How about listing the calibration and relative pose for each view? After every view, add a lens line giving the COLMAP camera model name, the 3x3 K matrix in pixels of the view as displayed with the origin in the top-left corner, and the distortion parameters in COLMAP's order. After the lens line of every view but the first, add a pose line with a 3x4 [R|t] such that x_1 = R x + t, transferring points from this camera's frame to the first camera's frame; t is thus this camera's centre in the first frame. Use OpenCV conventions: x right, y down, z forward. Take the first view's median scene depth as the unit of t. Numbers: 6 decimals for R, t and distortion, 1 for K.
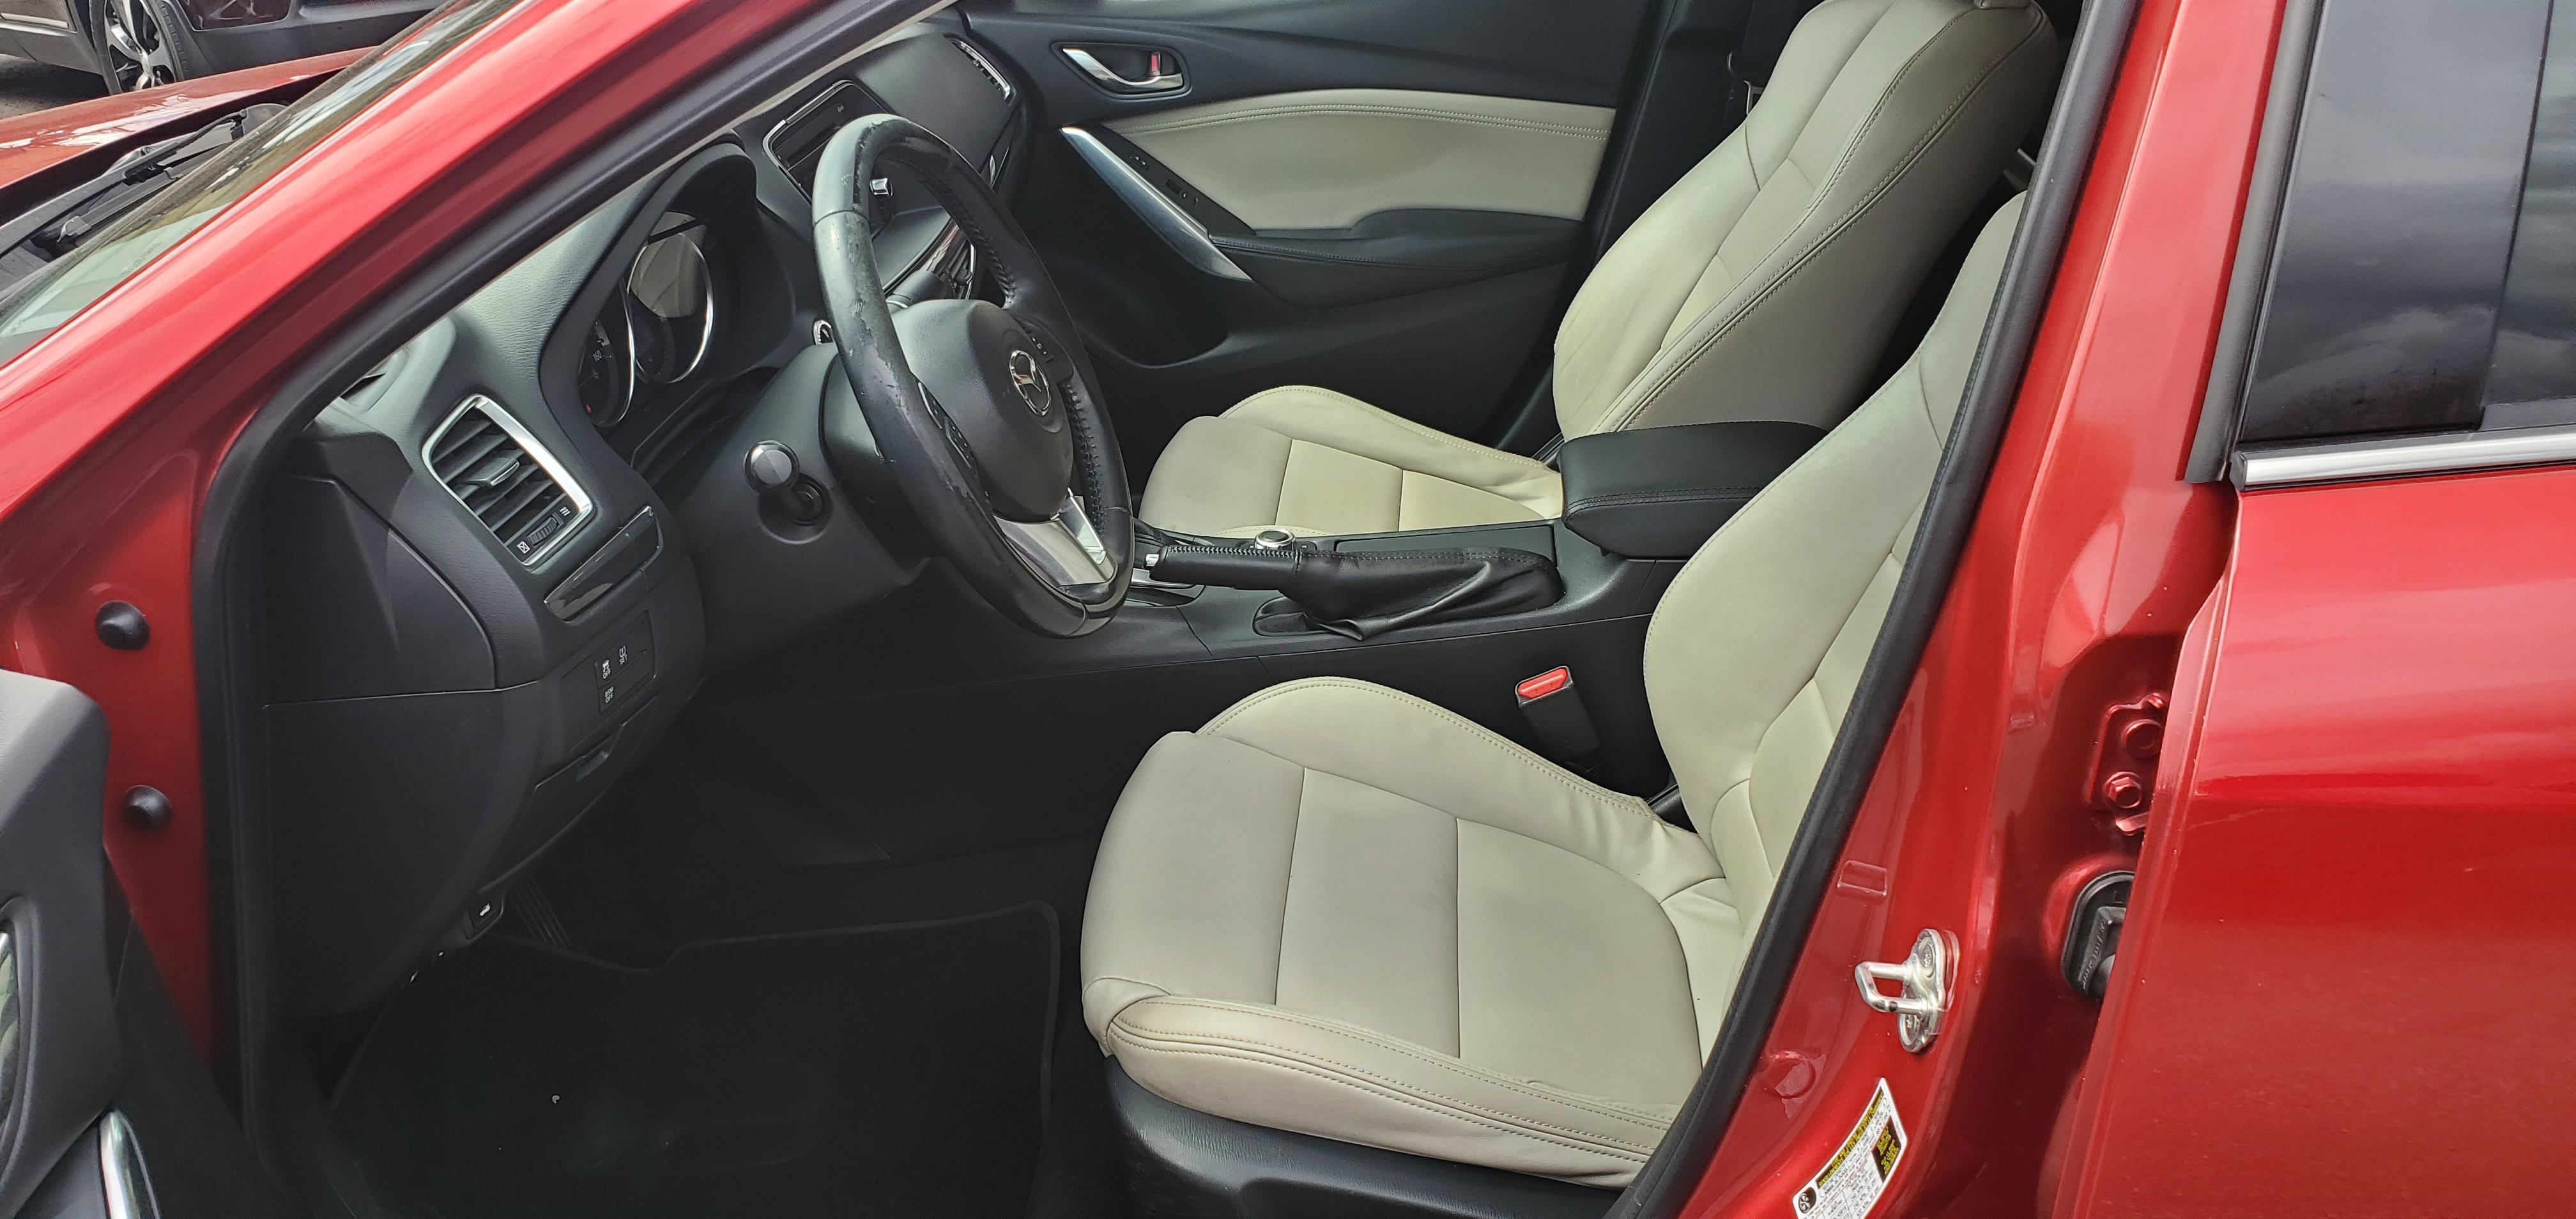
lens RADIAL K [[2086.0, 0, 1262.6], [0, 2086.0, 623.5], [0, 0, 1]] dist [0.315374, -1.066349]
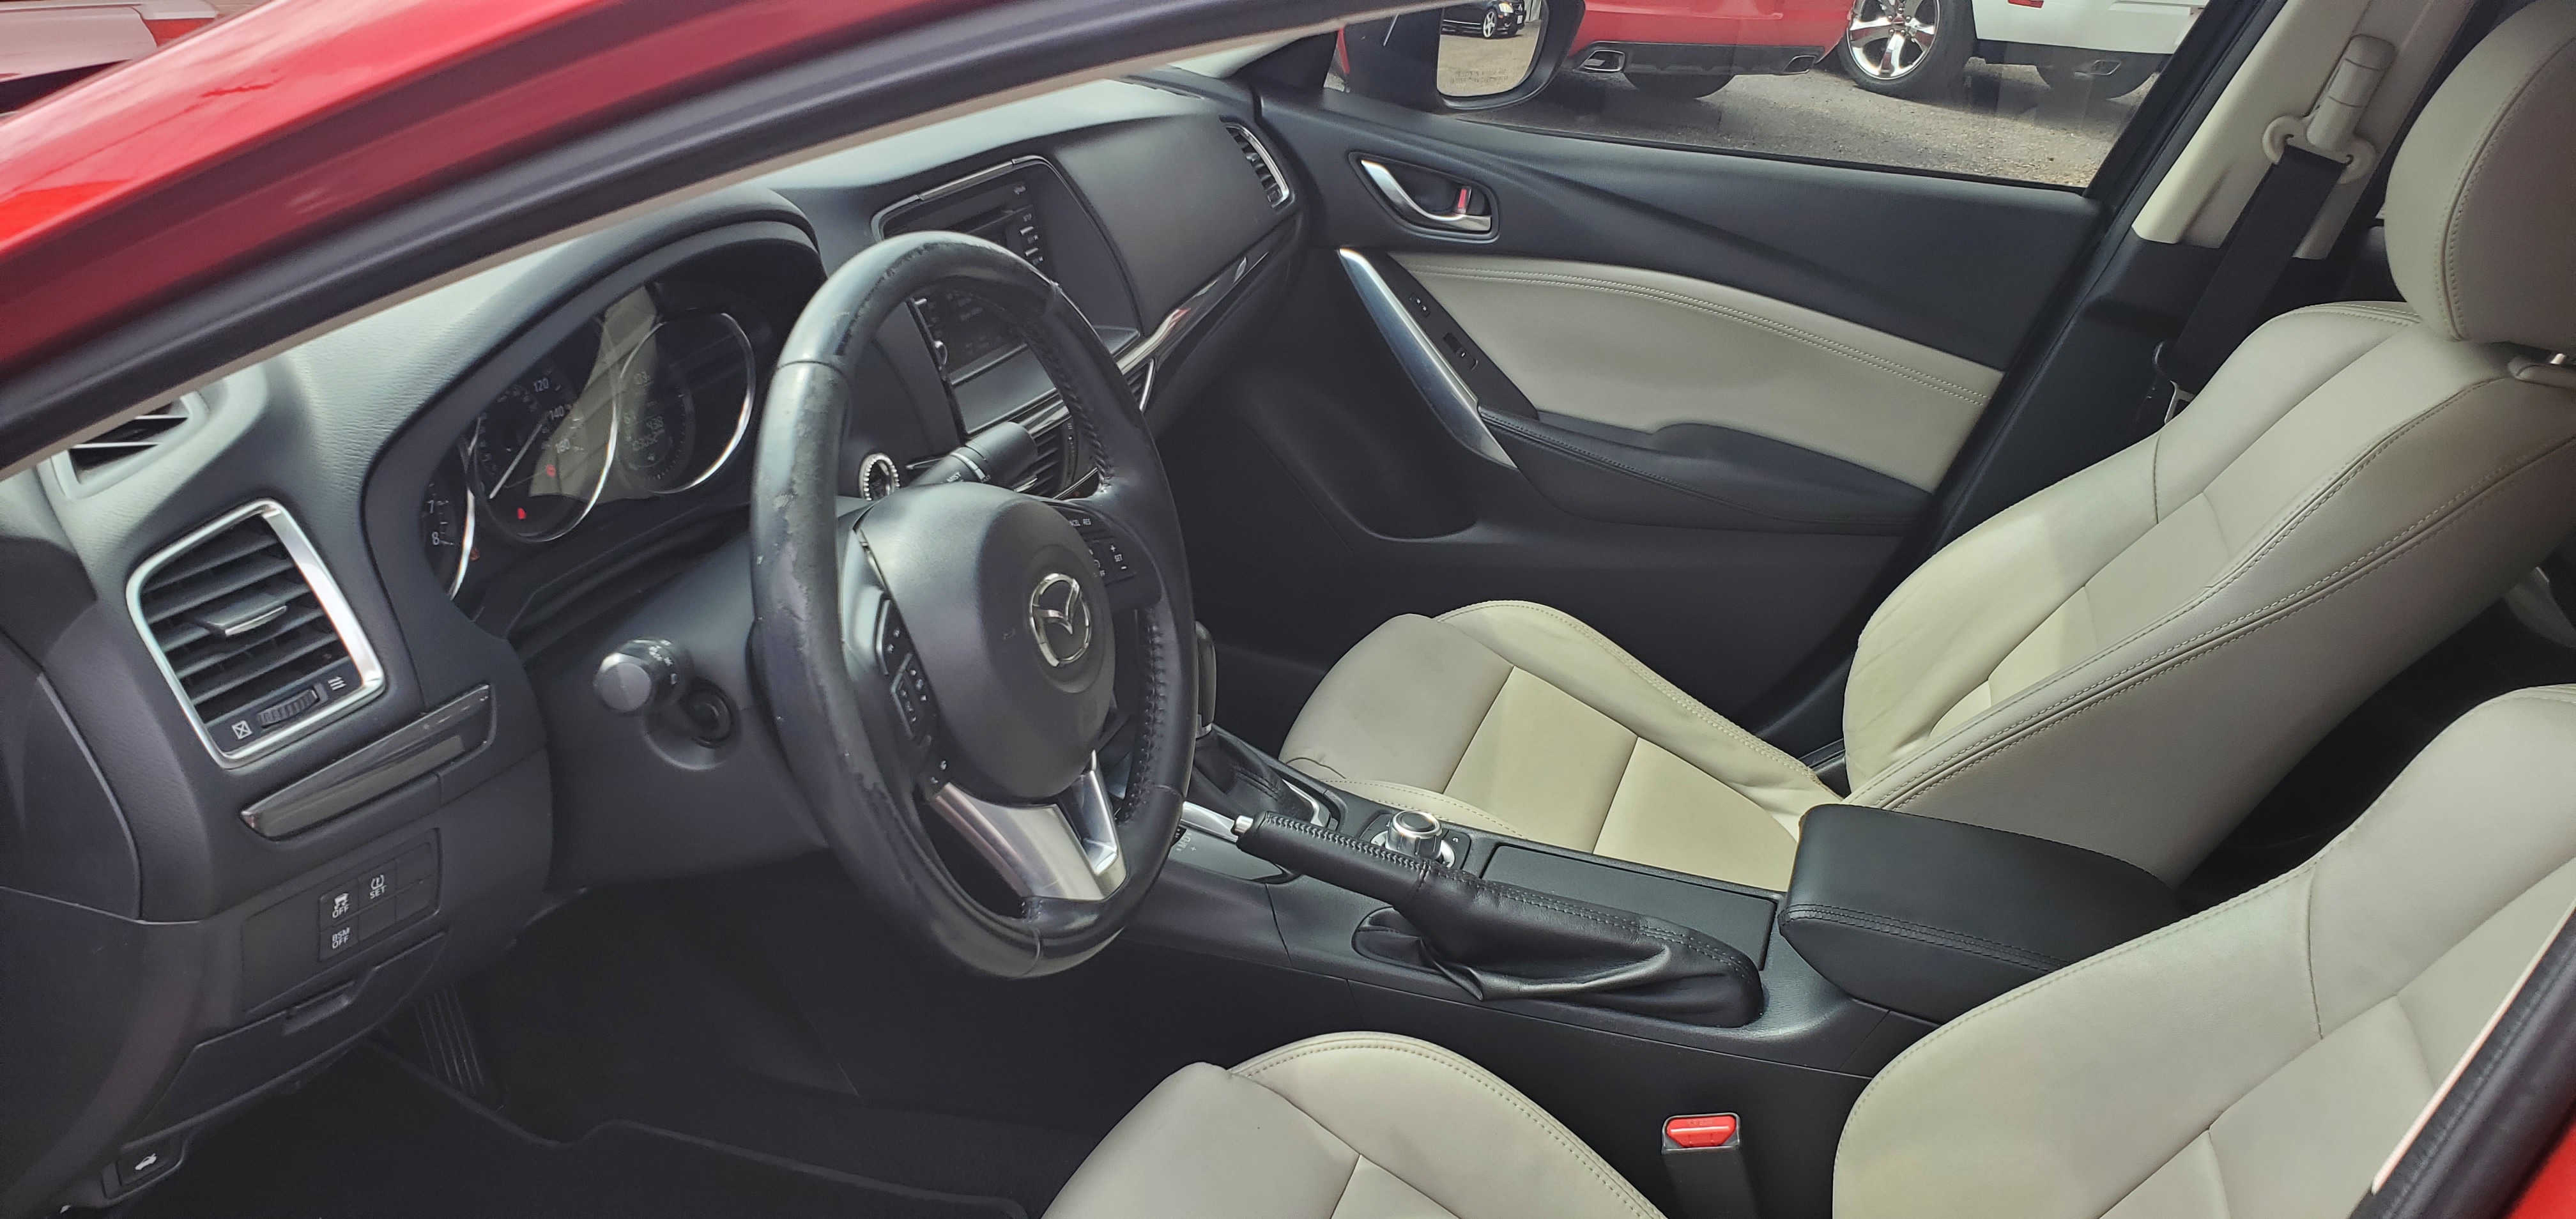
lens RADIAL K [[2118.1, 0, 1288.0], [0, 2118.1, 609.5], [0, 0, 1]] dist [0.092346, -0.135185]
pose [[0.960708, 0.239550, -0.140200, 0.050430], [-0.244630, 0.969412, -0.019937, -0.090380], [0.131136, 0.053450, 0.989922, 0.204855]]
